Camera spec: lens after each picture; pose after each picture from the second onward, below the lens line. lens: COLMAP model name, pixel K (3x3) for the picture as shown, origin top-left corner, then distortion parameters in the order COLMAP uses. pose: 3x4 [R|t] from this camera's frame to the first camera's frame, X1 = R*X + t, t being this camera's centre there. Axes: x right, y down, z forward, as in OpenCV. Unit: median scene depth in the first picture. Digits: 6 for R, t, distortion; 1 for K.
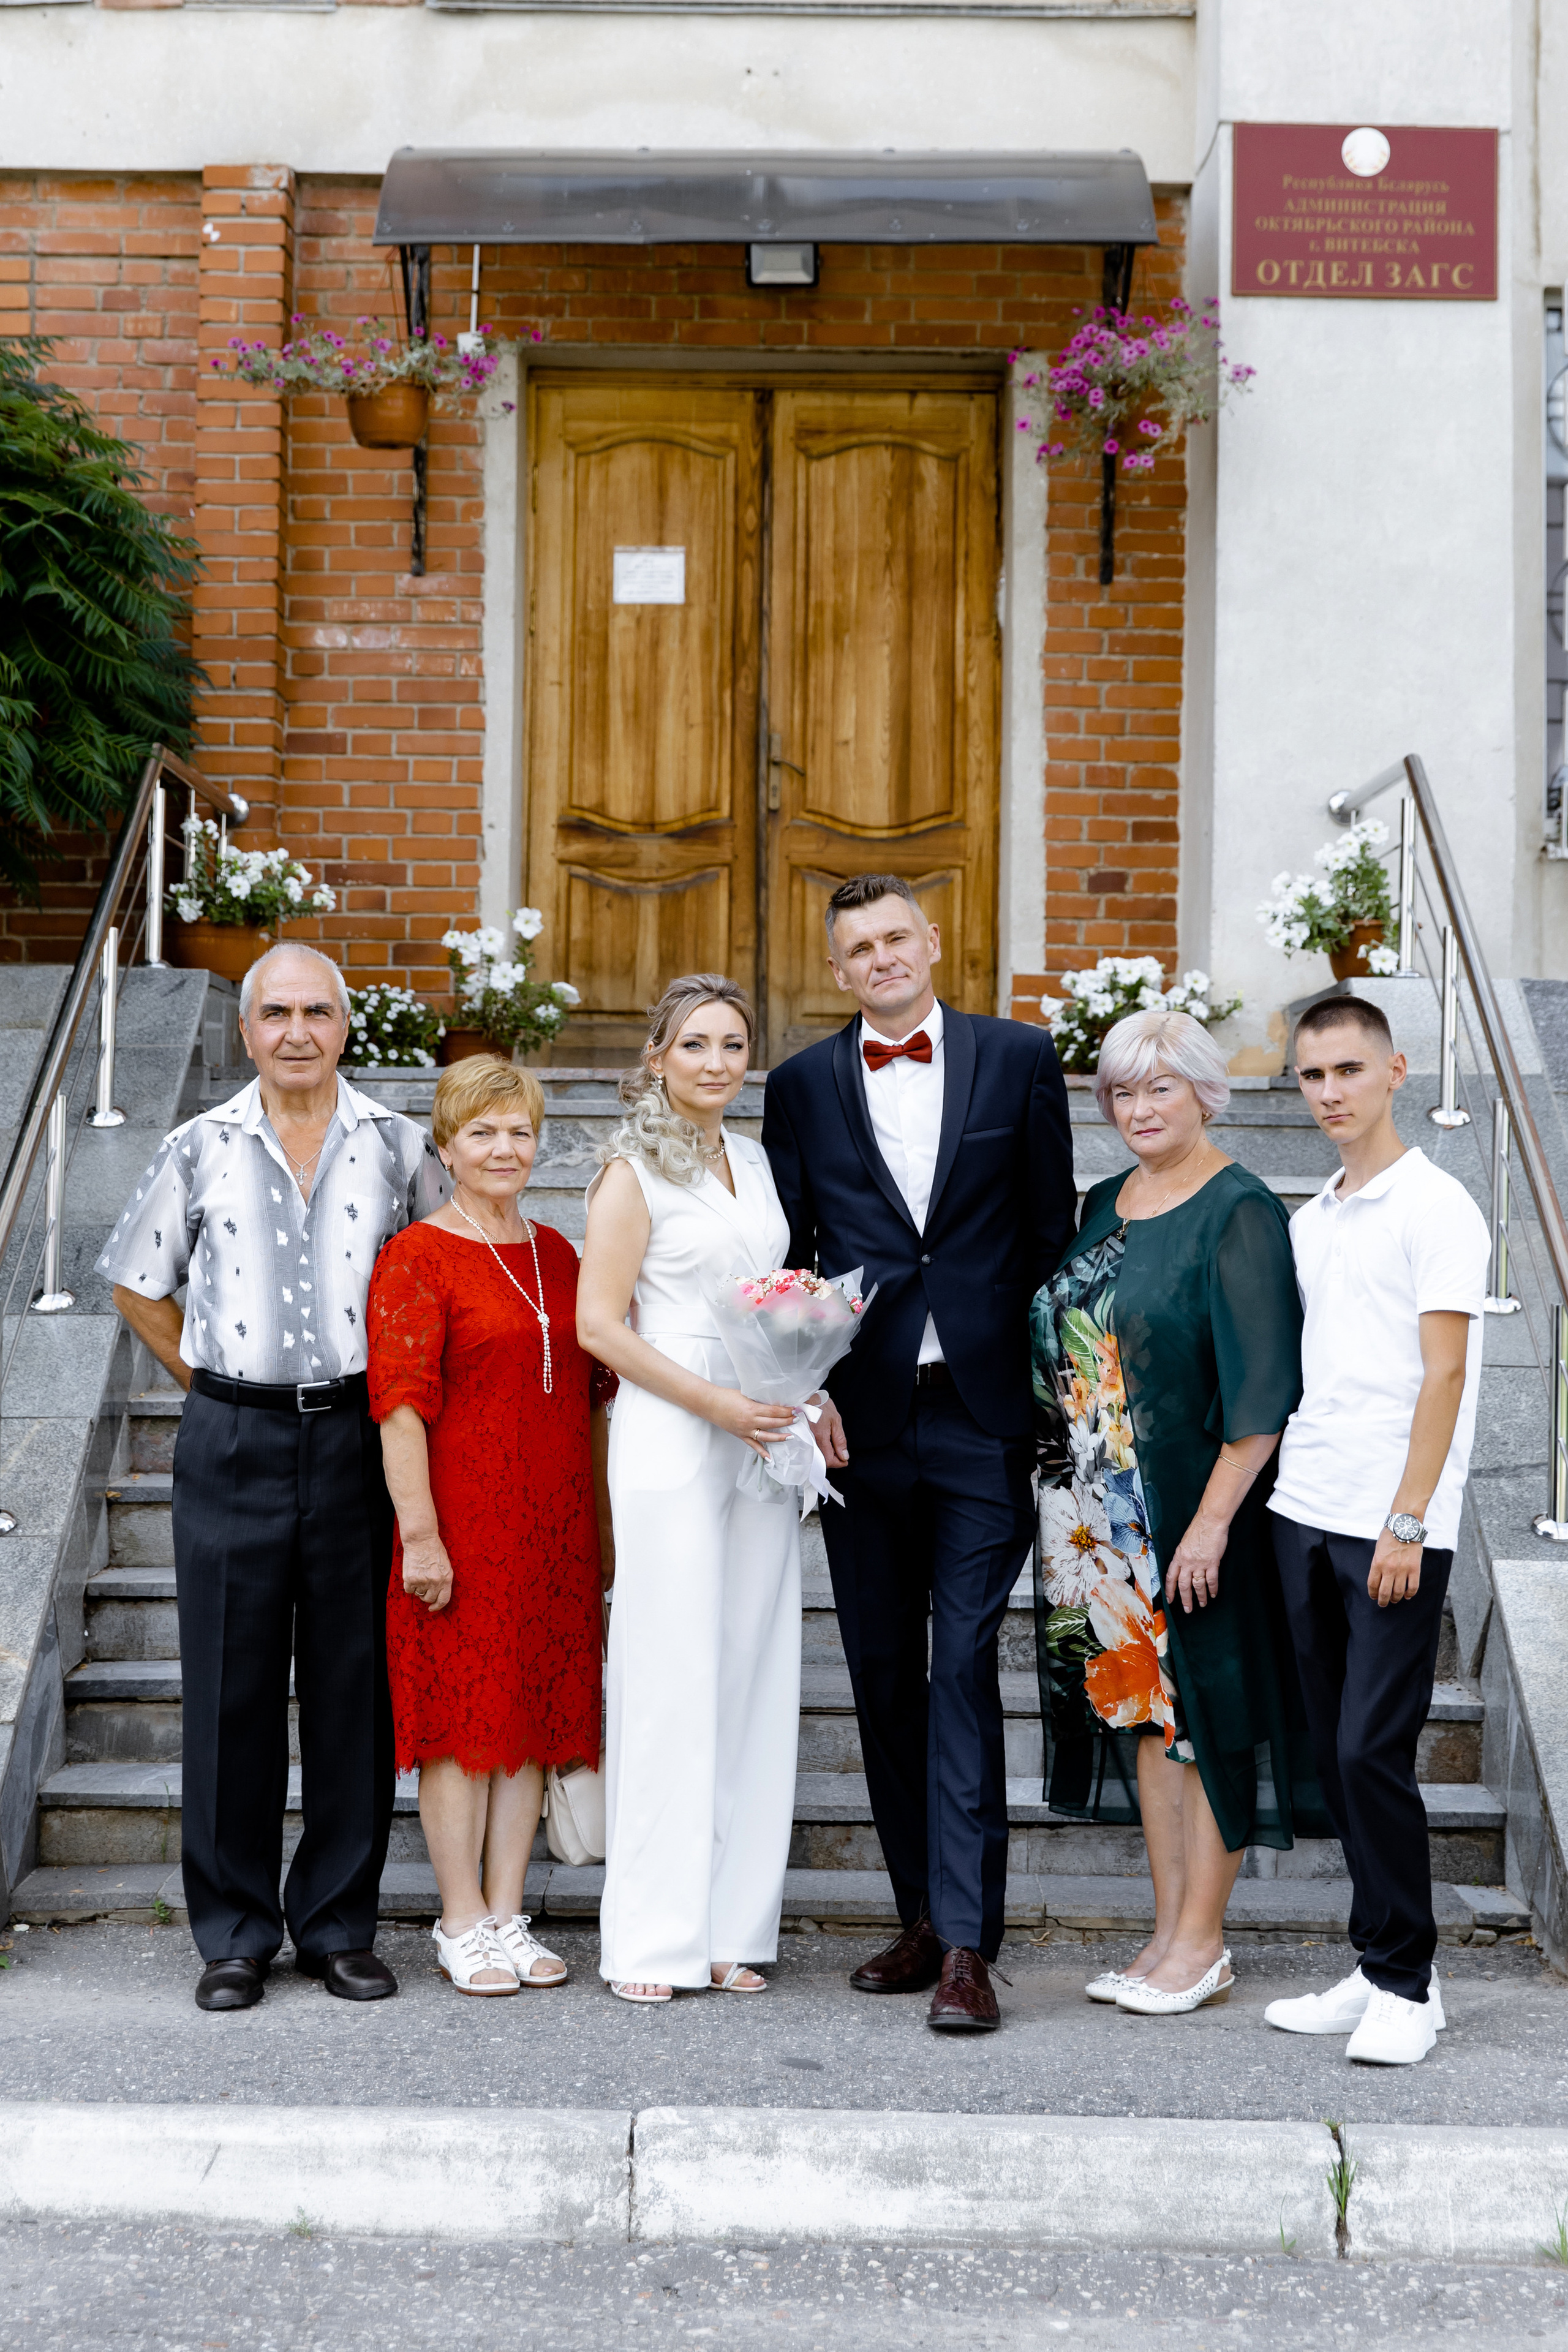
lens RADIAL K [[3734.6, 0, 786.3], [0, 3734.6, 960.0], [0, 0, 1]] dist [0.012869, -0.075608]
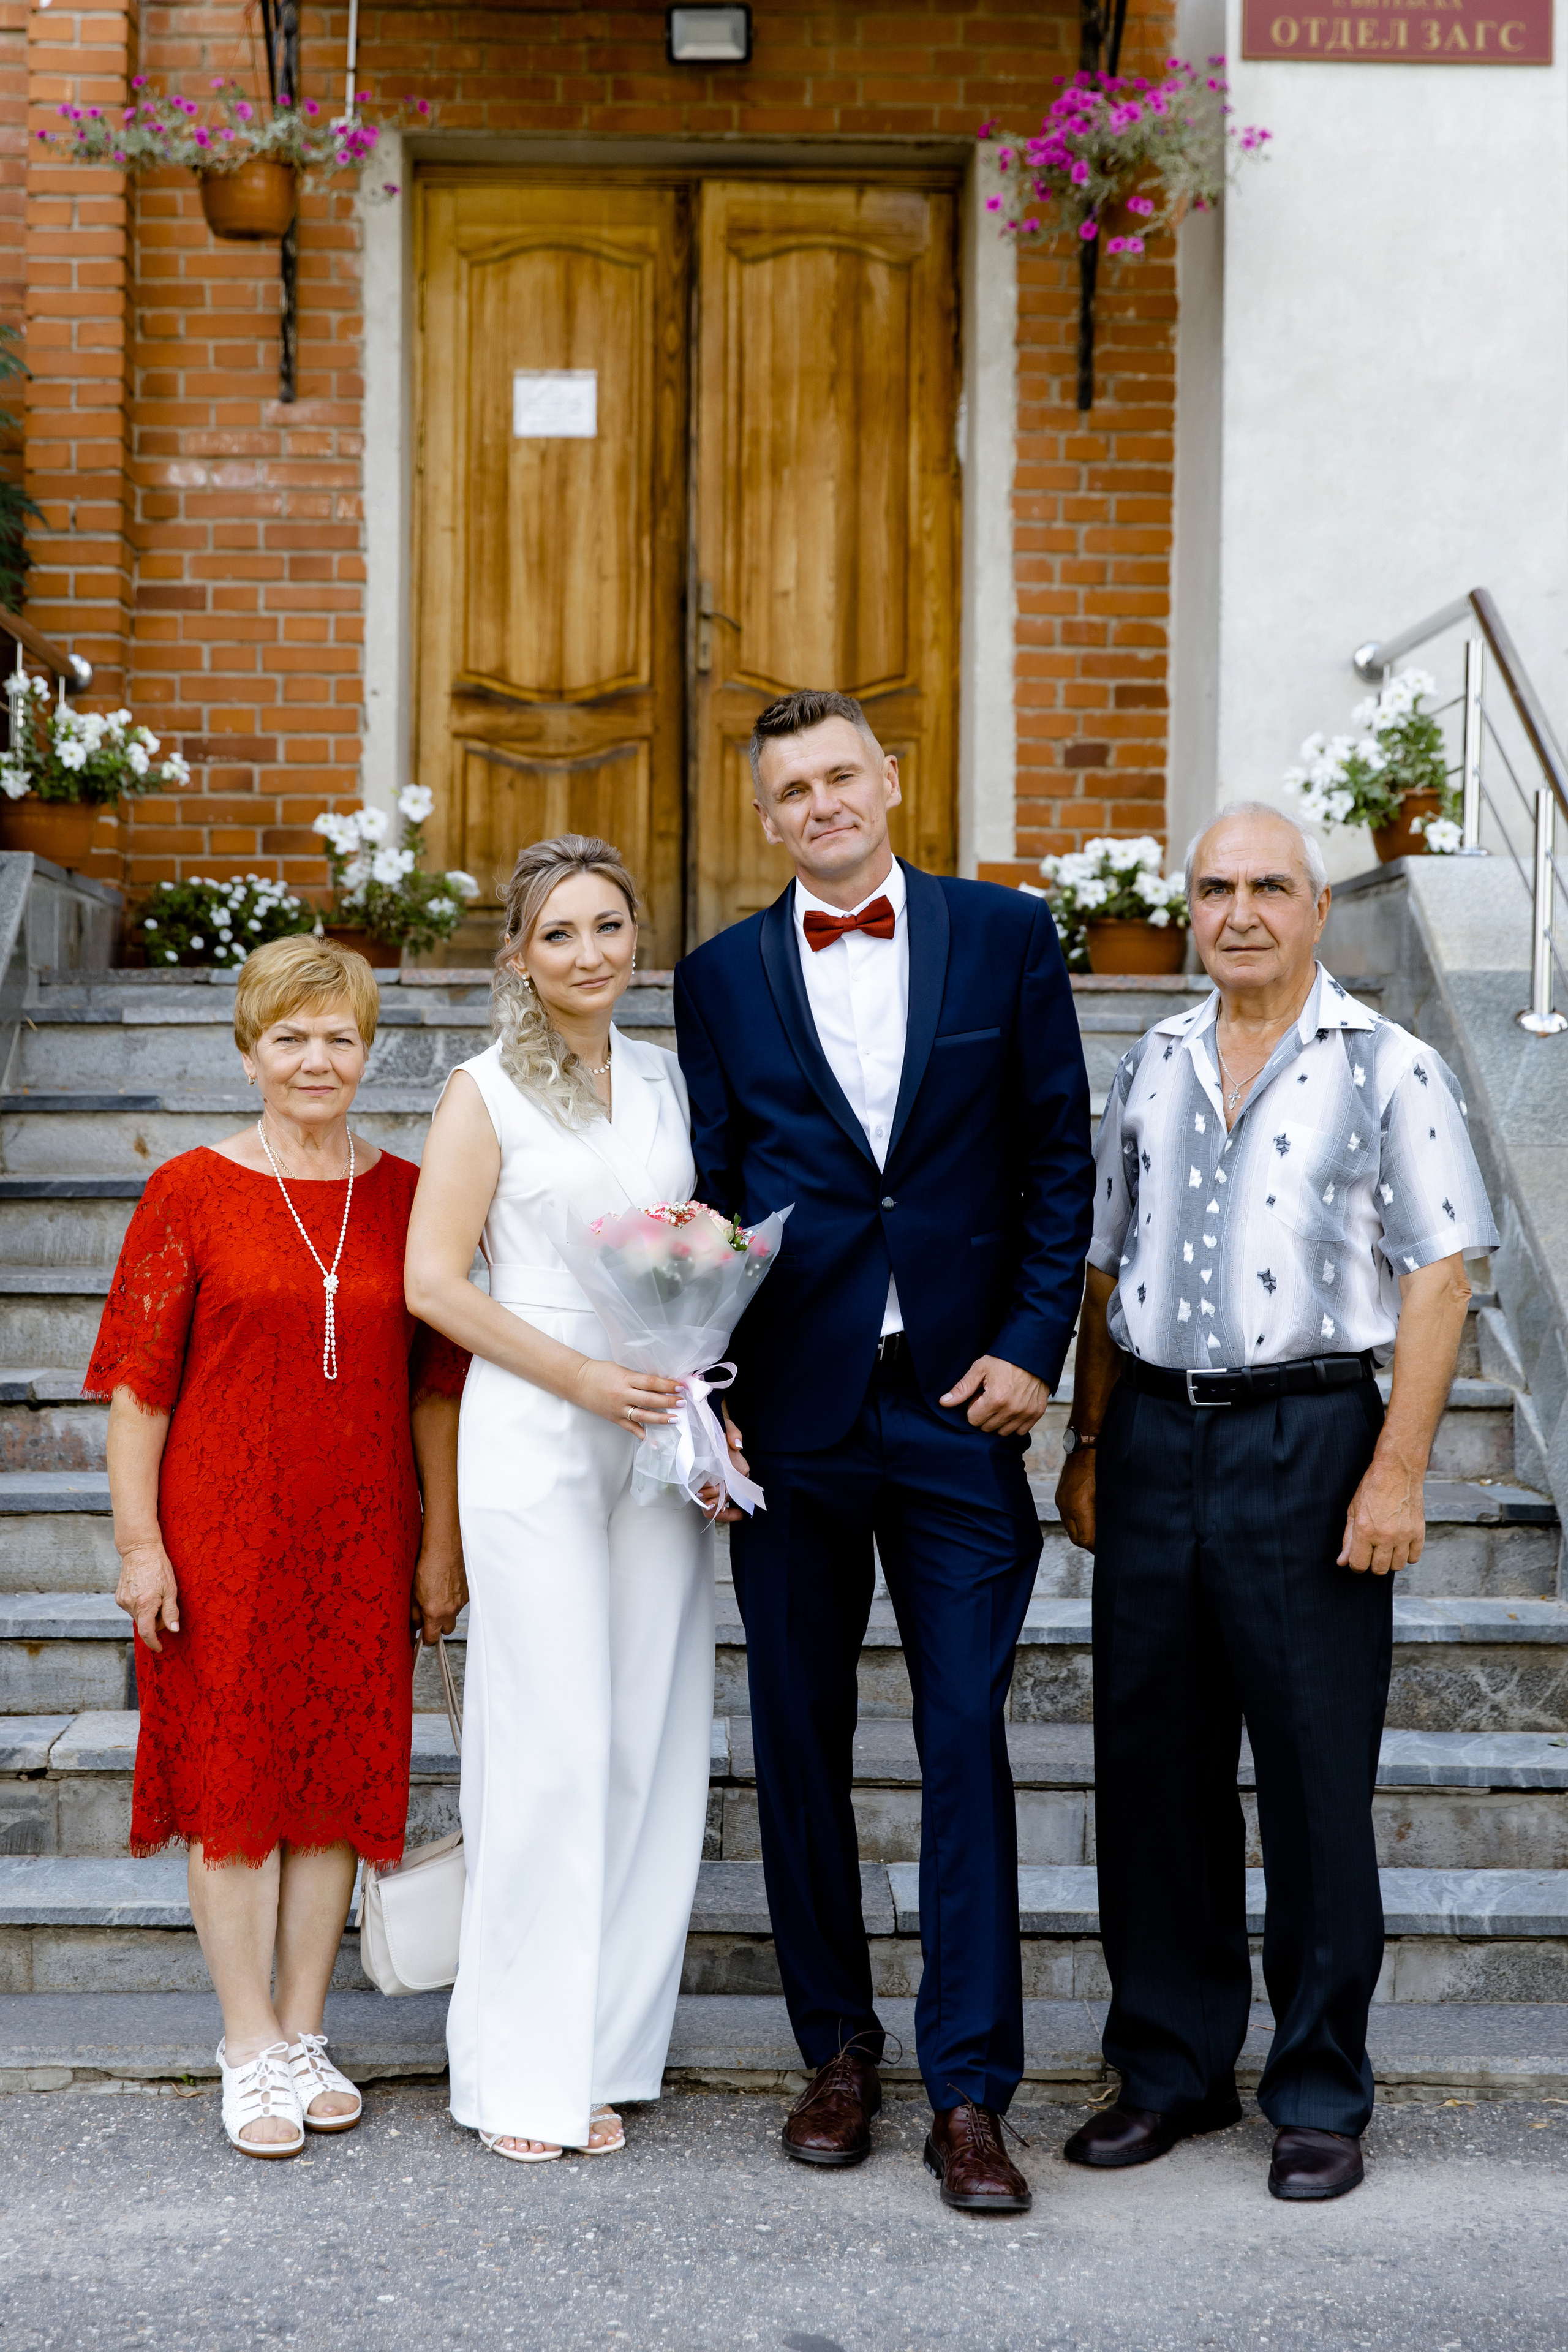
lens RADIAL K [[3717.4, 0, 742.3], [0, 3717.4, 1014.2], [0, 0, 1]] dist [-0.012434, 0.105793]
pose [[0.999831, -0.004756, 0.017760, -0.009609], [0.004083, 0.999280, 0.037733, 0.006400], [-0.017926, -0.037655, 0.999130, 0.136660]]
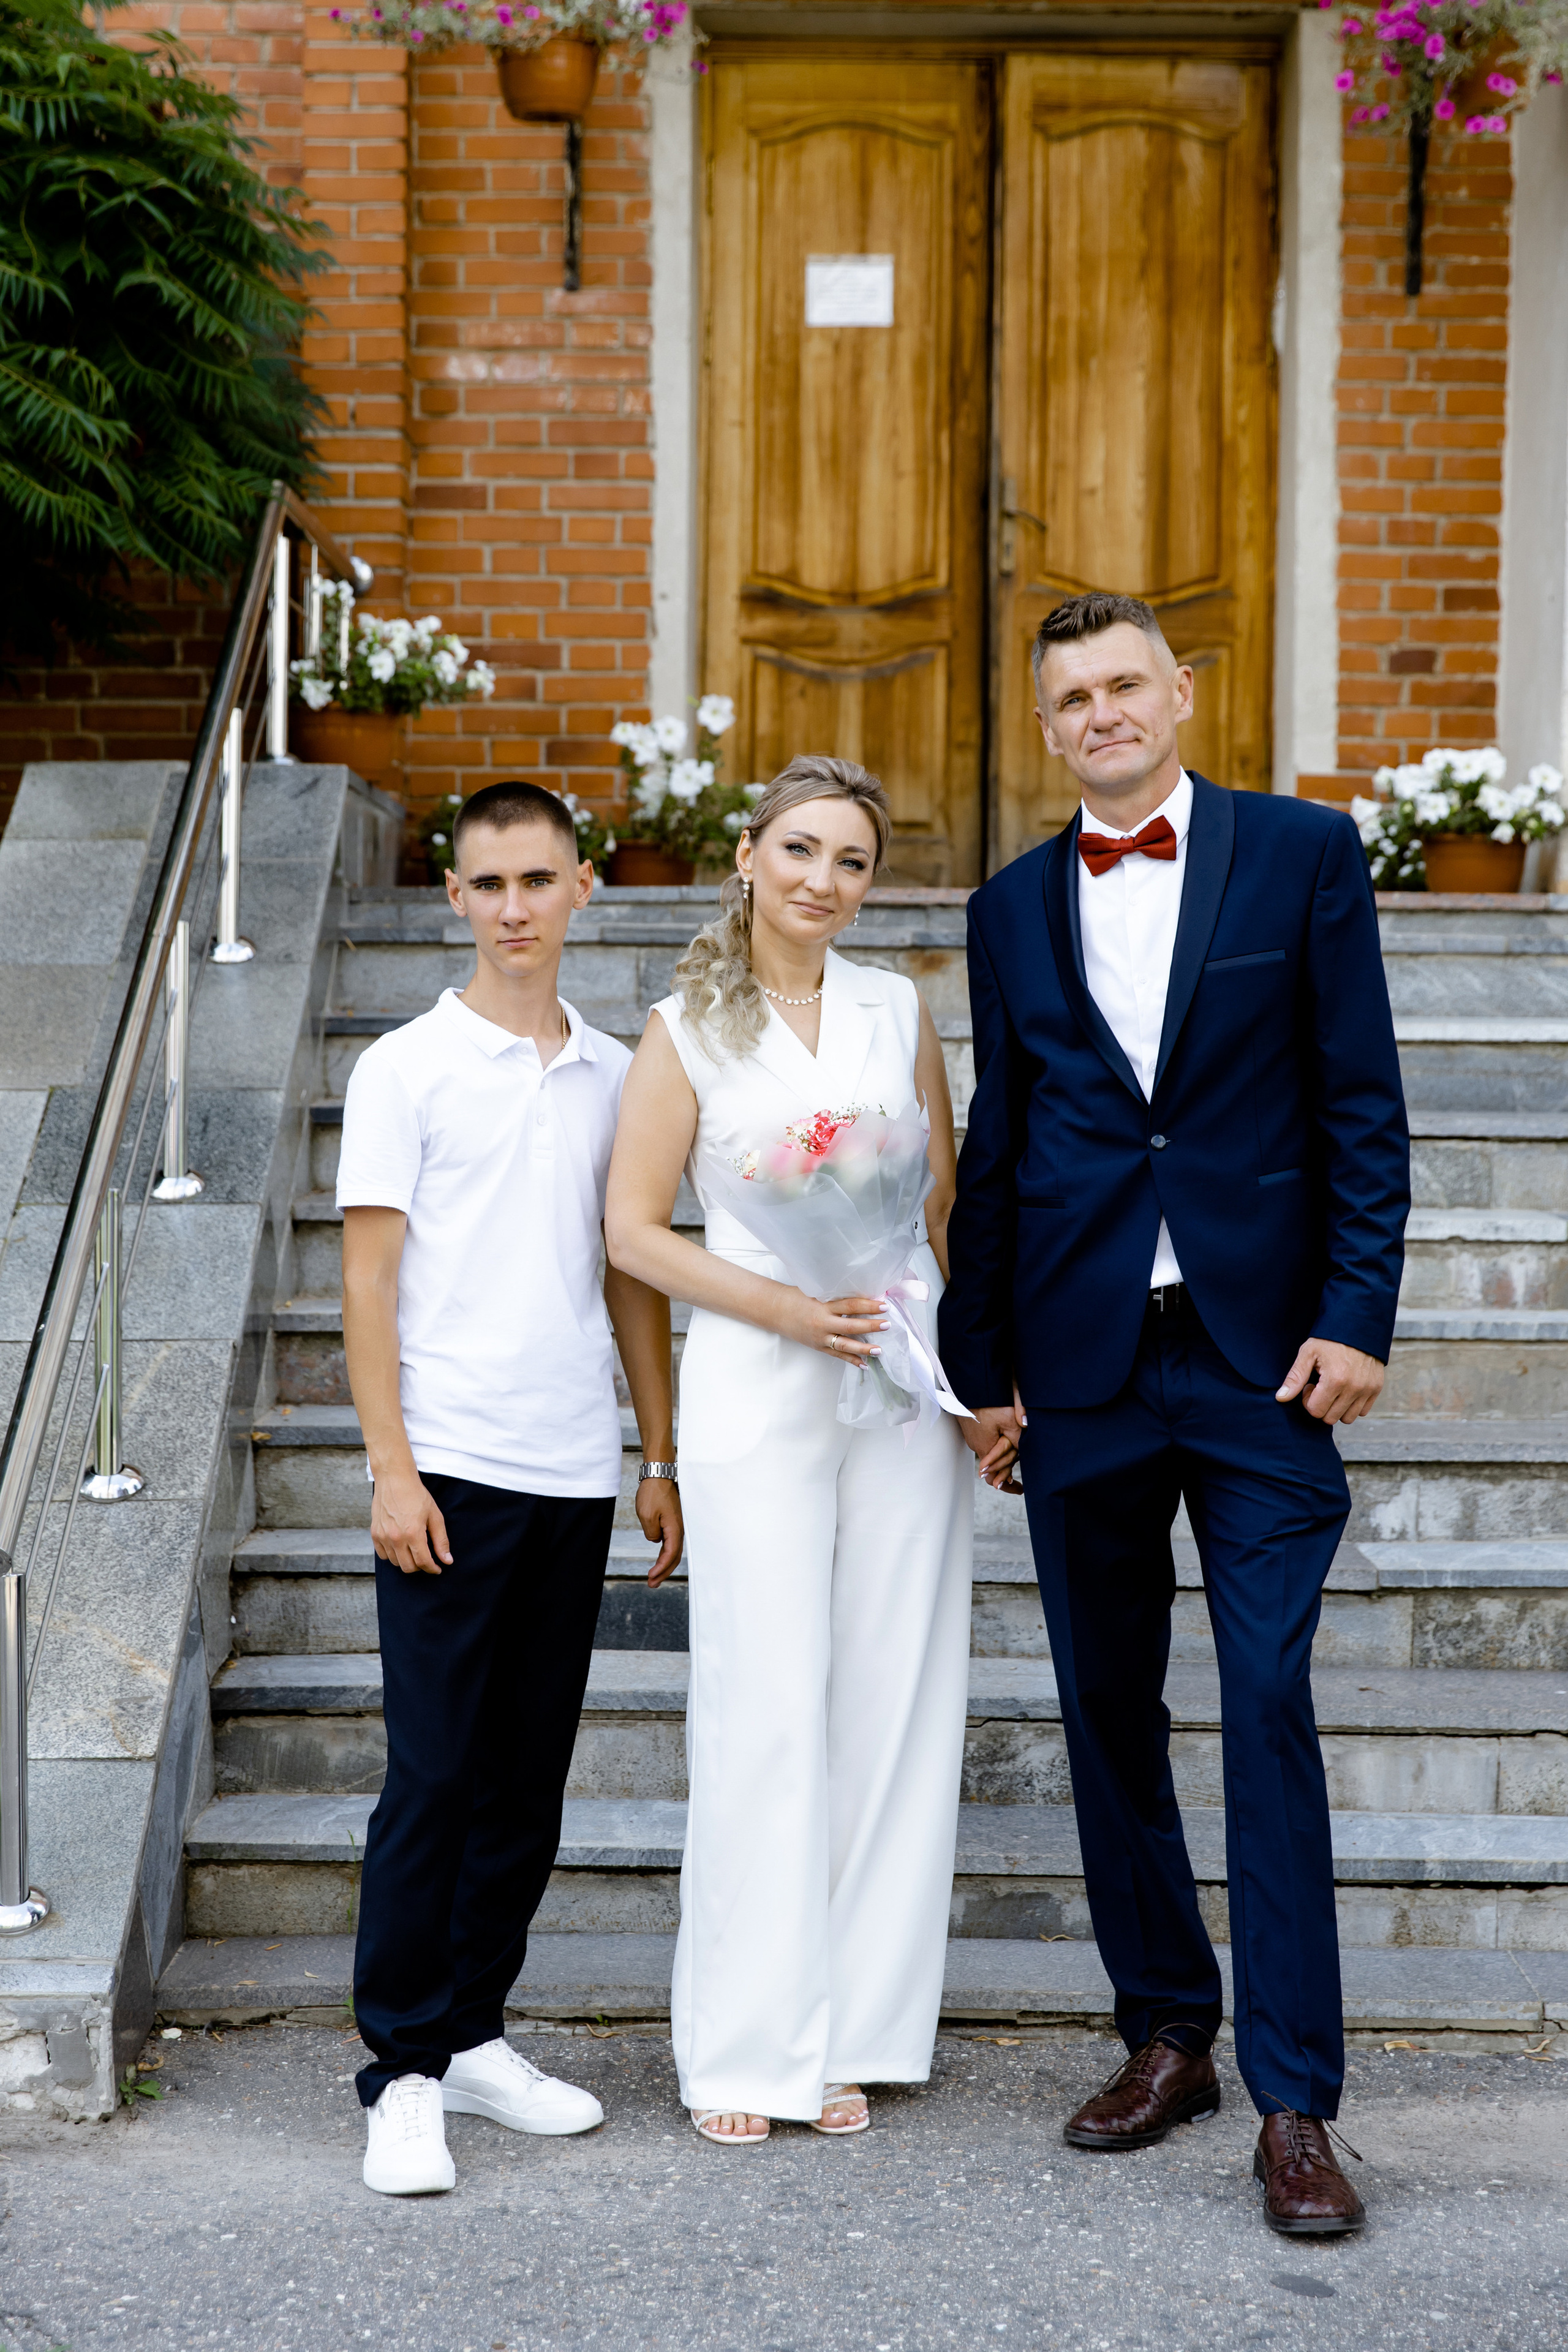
lens RADIAL K [[3957.2, 0, 792.9], [0, 3957.2, 1039.9], [0, 0, 1]] dist [-0.008193, 0.075342]
pose [[0.999850, -0.003054, -0.017048, -0.036052], [0.004152, 0.997892, 0.064766, 0.005430], [0.016814, -0.064827, 0.997755, 0.122452]]
